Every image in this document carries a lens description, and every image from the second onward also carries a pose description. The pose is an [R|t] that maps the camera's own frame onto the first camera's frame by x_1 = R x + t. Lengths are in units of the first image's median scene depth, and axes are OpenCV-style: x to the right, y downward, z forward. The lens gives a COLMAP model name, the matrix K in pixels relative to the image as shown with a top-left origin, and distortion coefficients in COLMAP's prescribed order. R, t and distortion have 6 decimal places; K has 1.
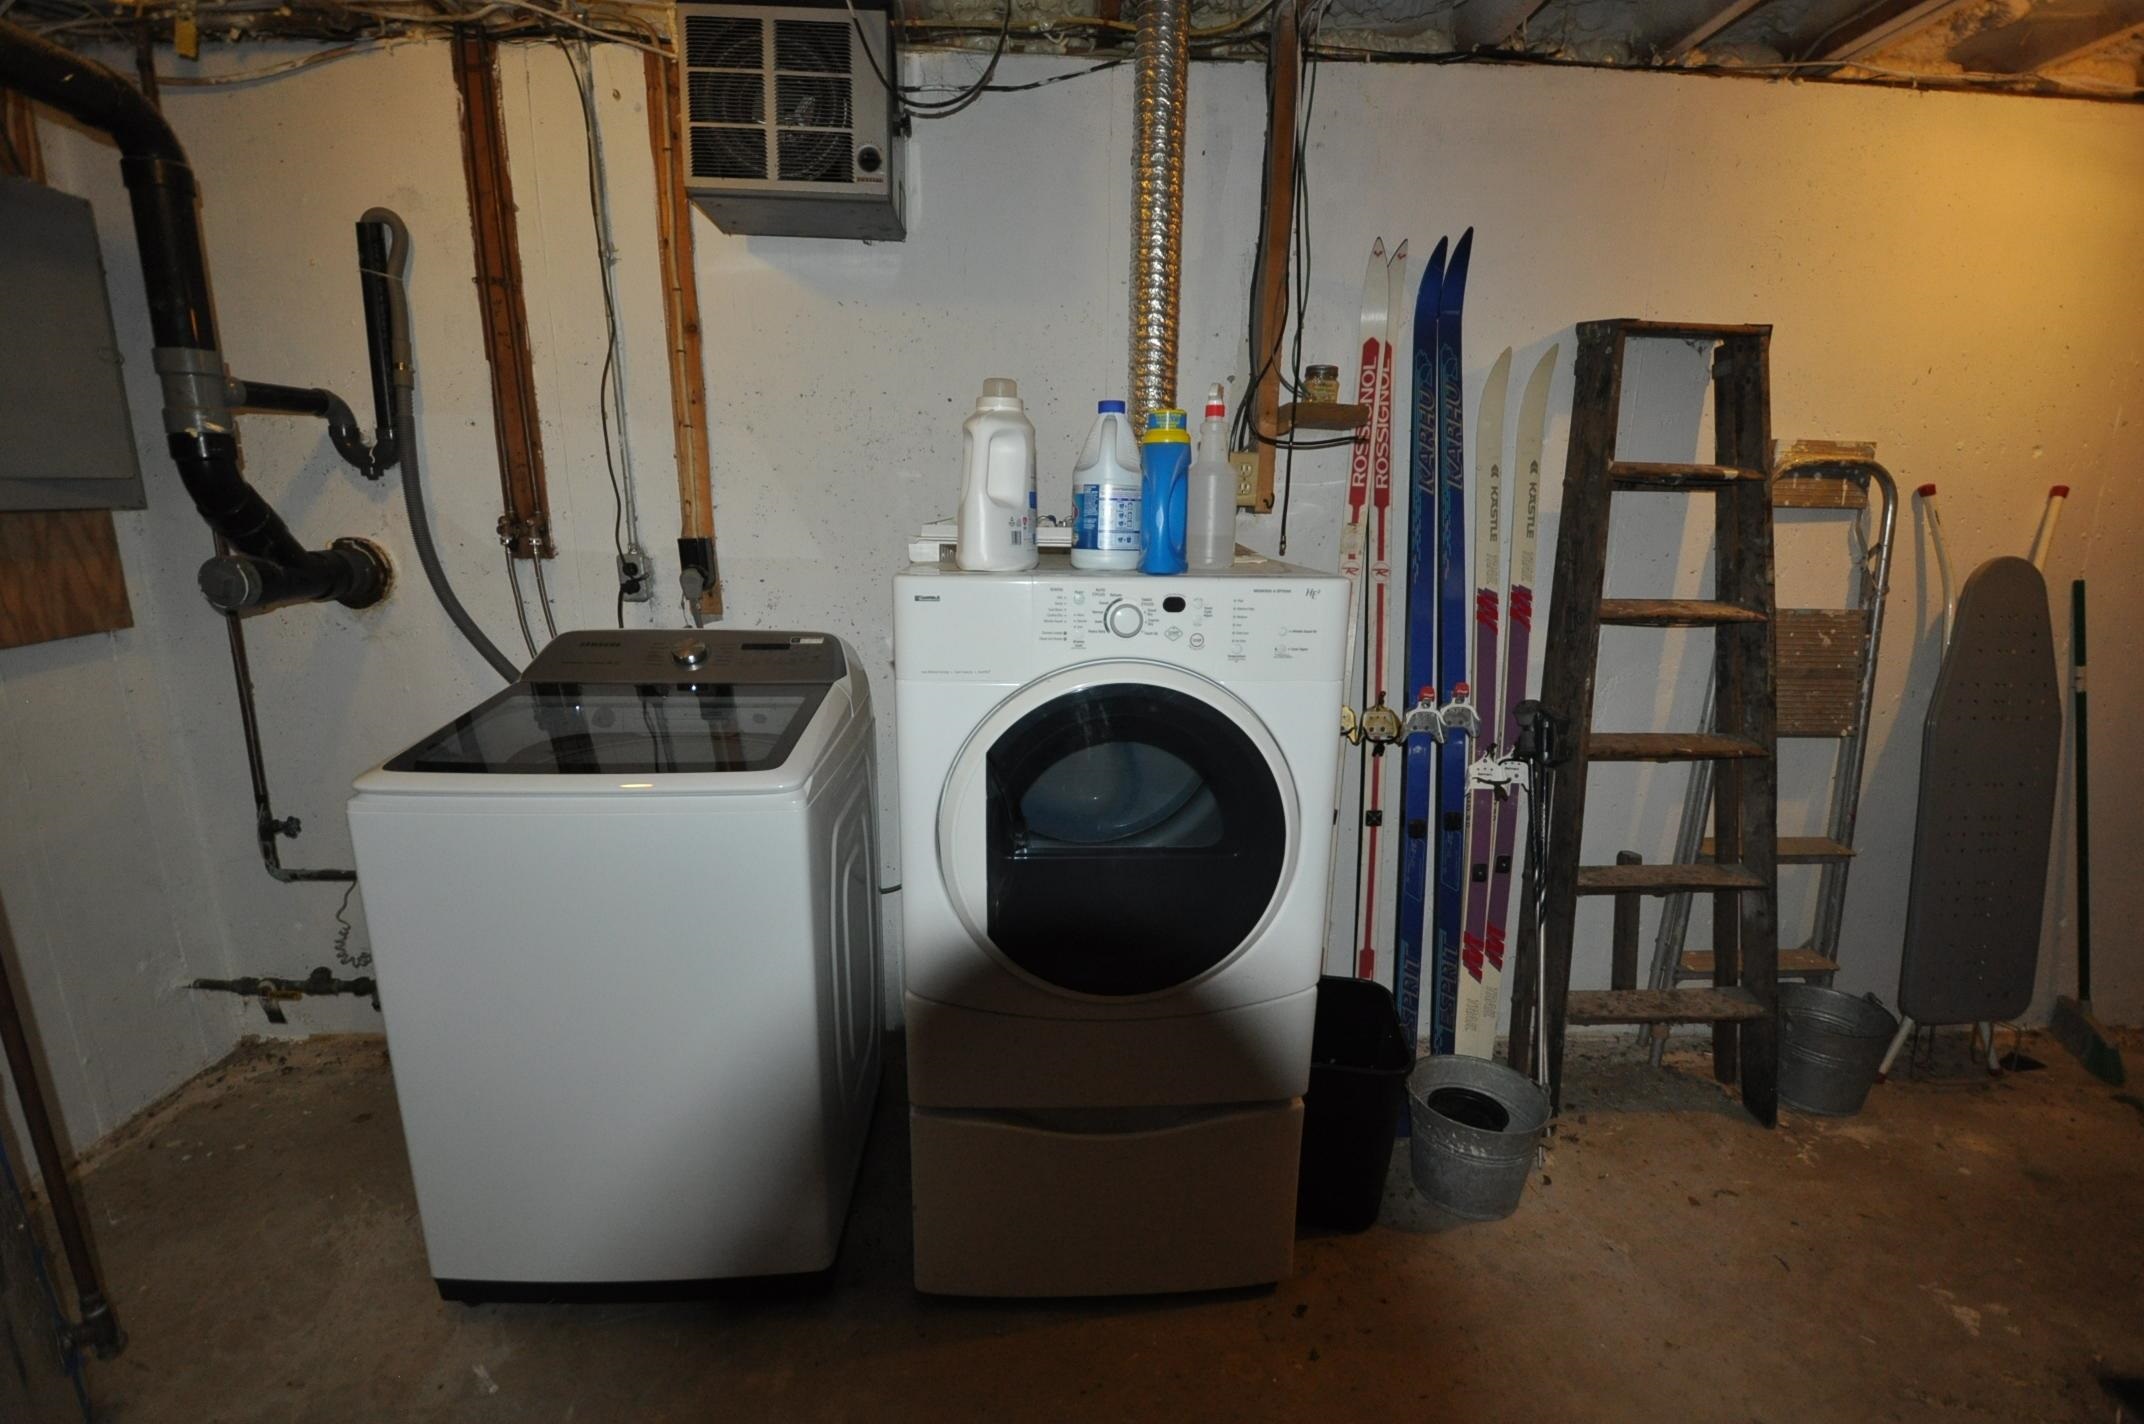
lens RADIAL K [[934.2, 0, 1073.2], [0, 934.2, 736.9], [0, 0, 1]] dist [0.019890, -0.026122]
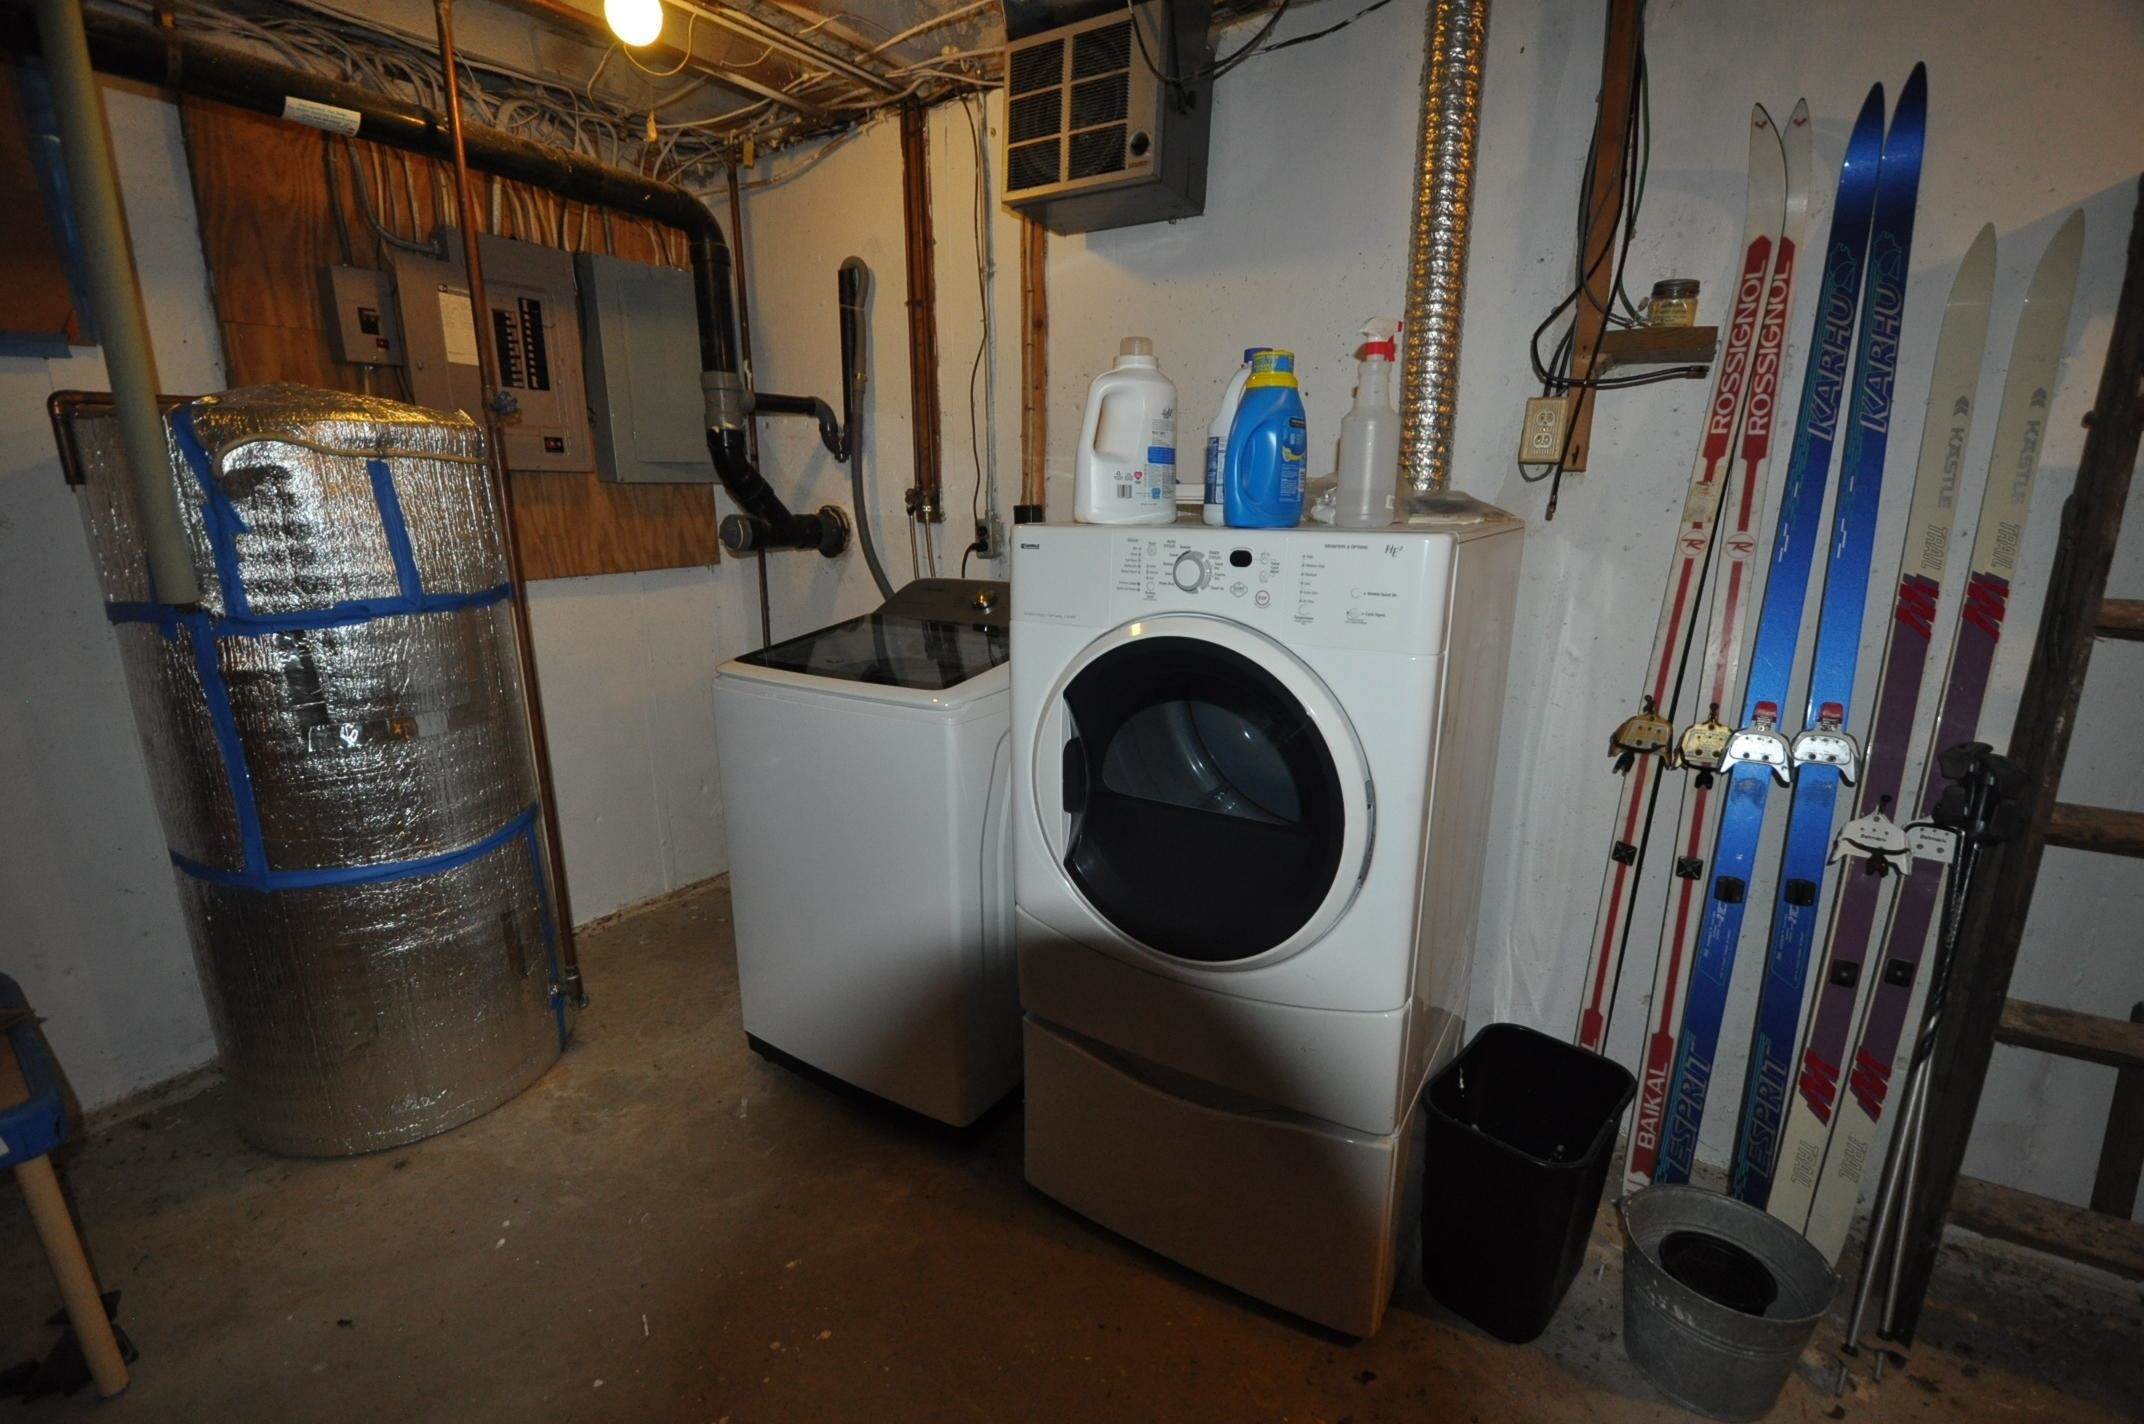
lens RADIAL K [[934.2, 0, 1073.2], [0, 934.2, 736.9], [0, 0, 1]] dist [0.019890, -0.026122]
pose [[0.814436, 0.135659, -0.564172, 0.373988], [-0.130412, 0.990206, 0.049839, 0.009021], [0.565408, 0.032985, 0.824152, 0.088258]]
